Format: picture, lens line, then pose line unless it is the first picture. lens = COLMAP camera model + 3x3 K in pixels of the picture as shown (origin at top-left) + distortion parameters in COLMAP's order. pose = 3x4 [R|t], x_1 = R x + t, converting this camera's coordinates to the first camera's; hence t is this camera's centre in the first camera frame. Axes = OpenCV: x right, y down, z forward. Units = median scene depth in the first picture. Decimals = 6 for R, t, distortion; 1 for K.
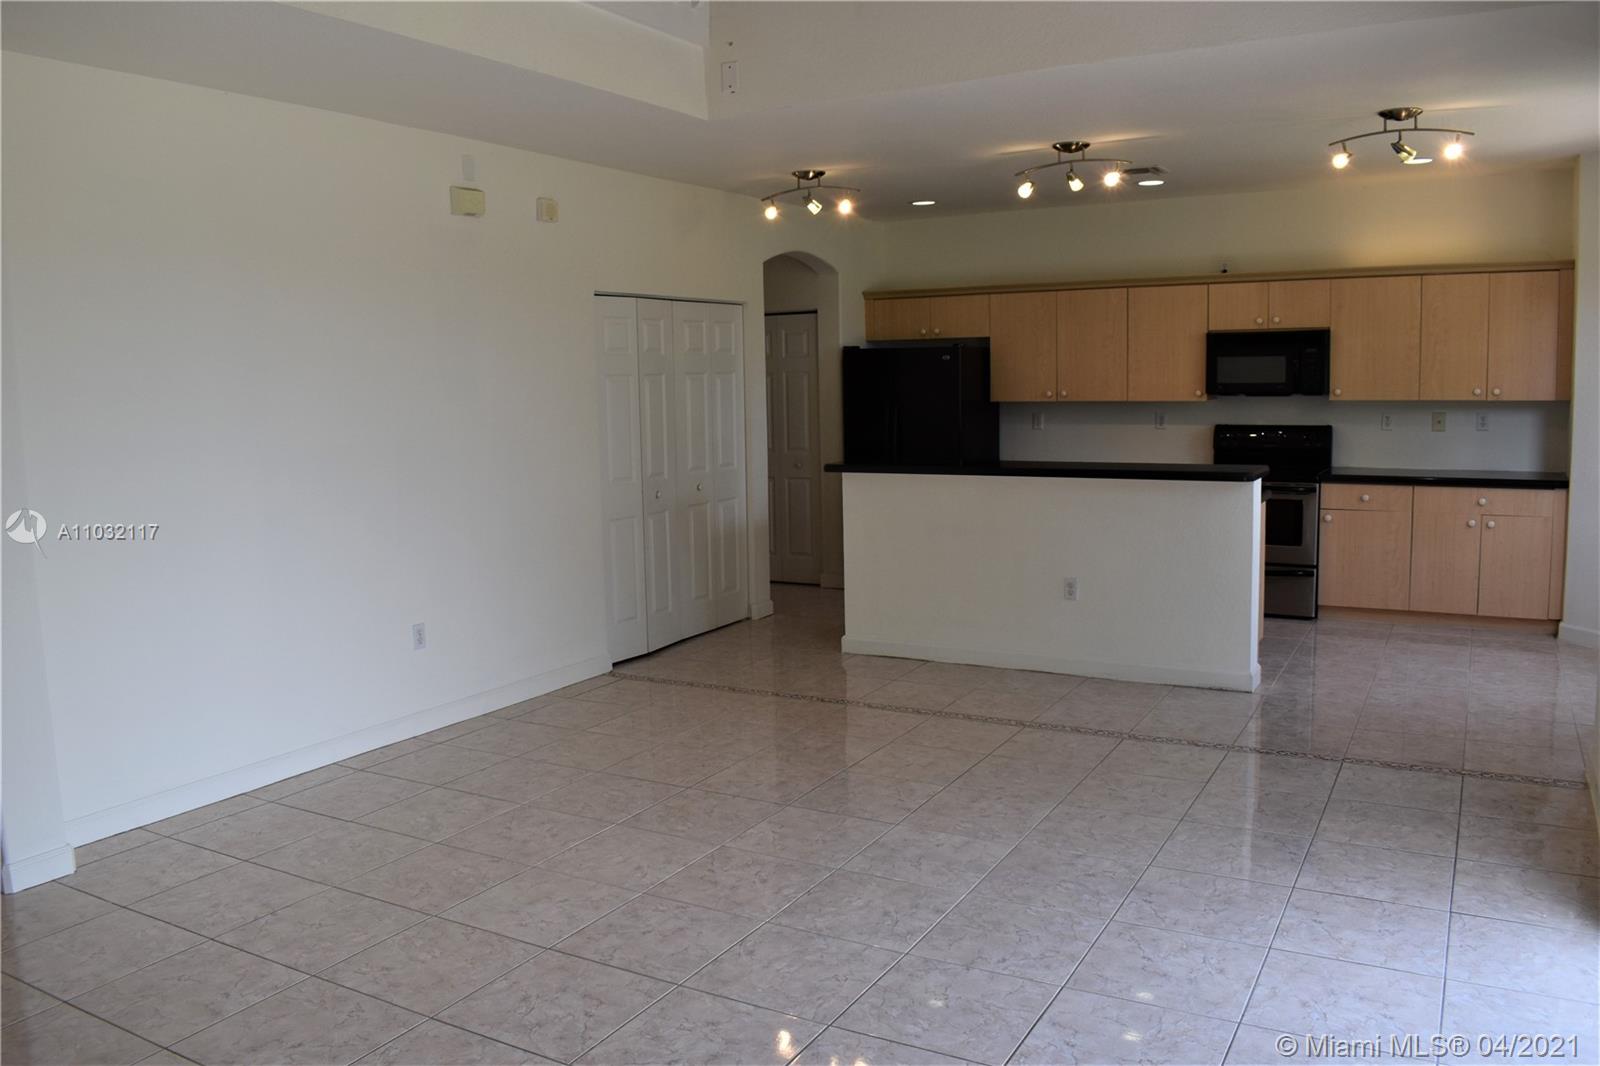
lens RADIAL K [[1243.8, 0, 803.9], [0, 1243.8, 522.5], [0, 0, 1]] dist [-0.098443, 0.017890]
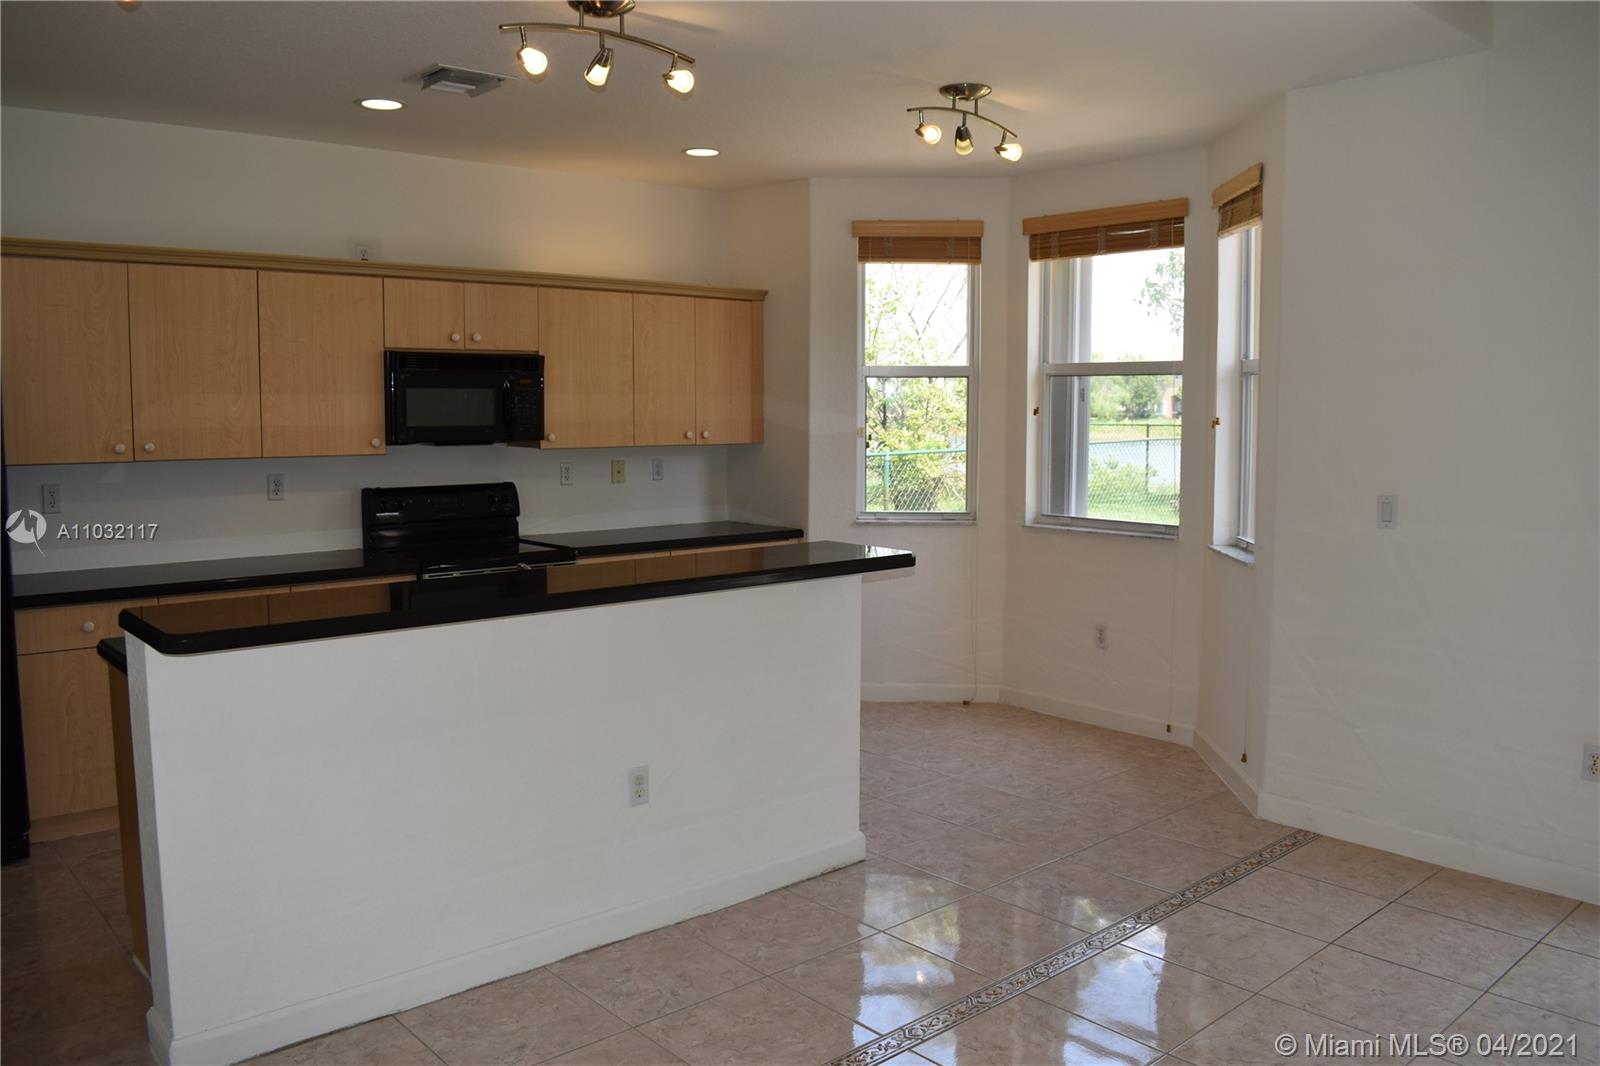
lens RADIAL K [[1241.4, 0, 801.9], [0, 1241.4, 523.5], [0, 0, 1]] dist [-0.098180, 0.015084]
pose [[0.322766, -0.068000, 0.944033, -0.247688], [0.103256, 0.993992, 0.036296, -0.068323], [-0.940830, 0.085763, 0.327848, 0.631384]]
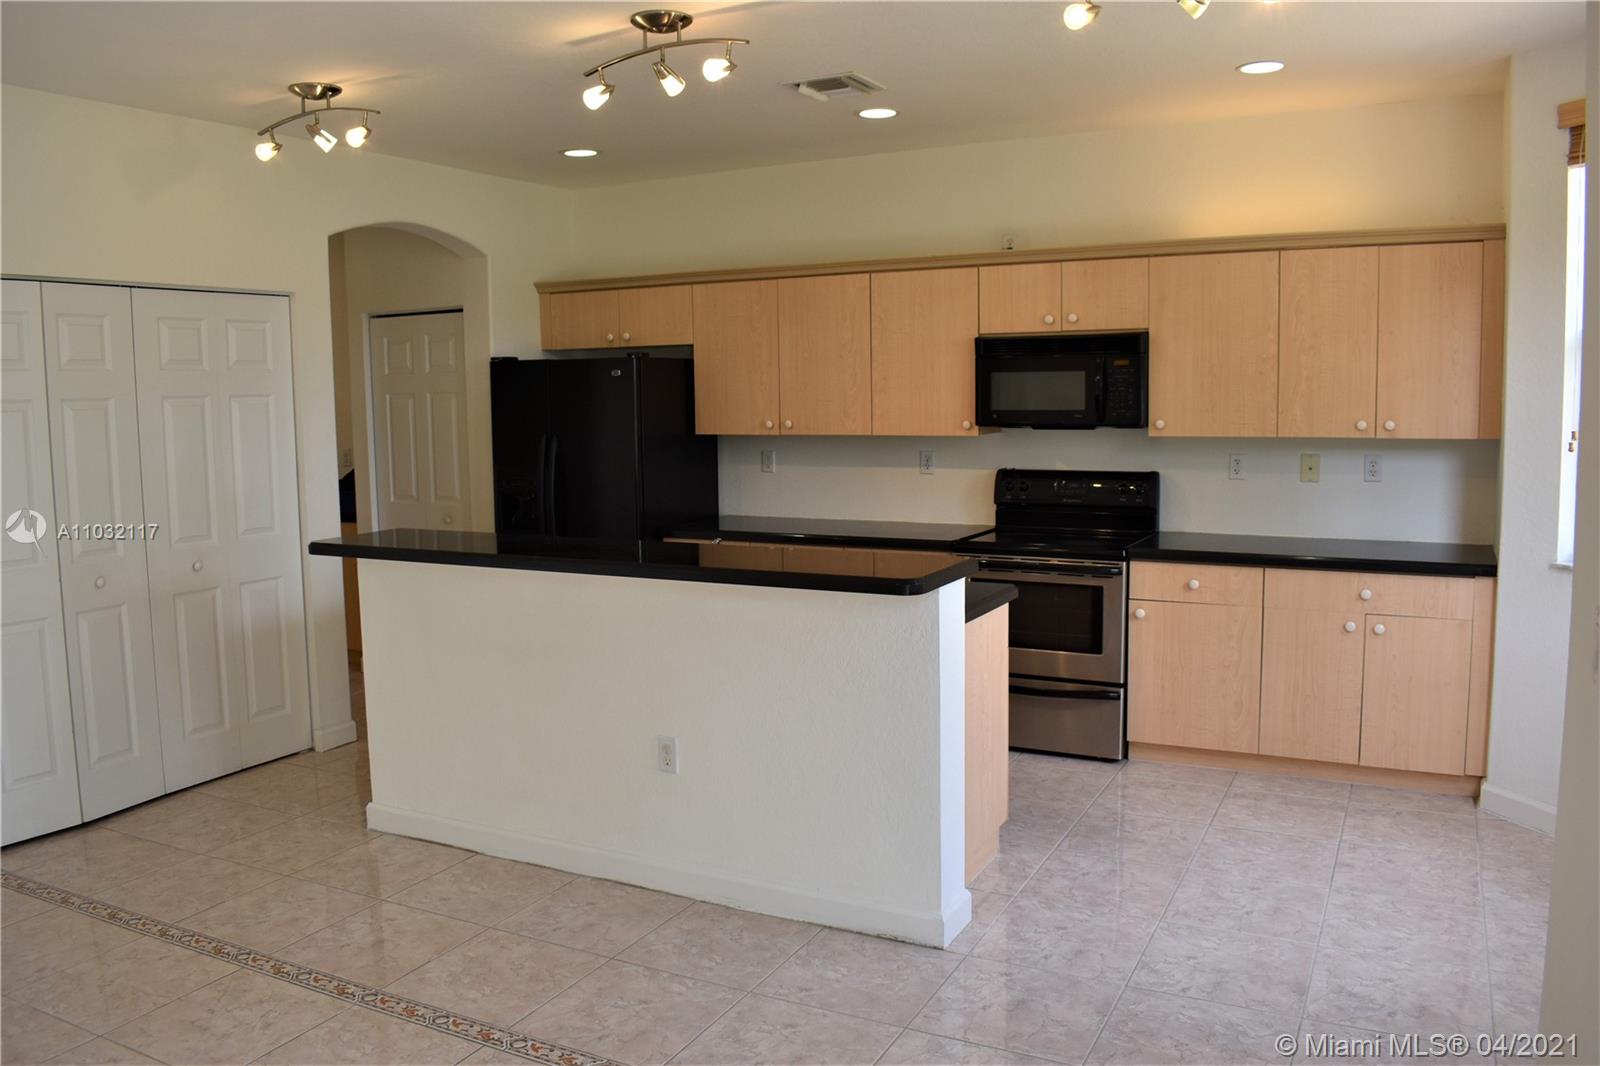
lens RADIAL K [[1243.8, 0, 803.9], [0, 1243.8, 522.5], [0, 0, 1]] dist [-0.098443, 0.017890]
pose [[0.999305, 0.002270, 0.037201, 0.223456], [-0.001791, 0.999915, -0.012906, -0.044917], [-0.037227, 0.012830, 0.999224, 0.337410]]
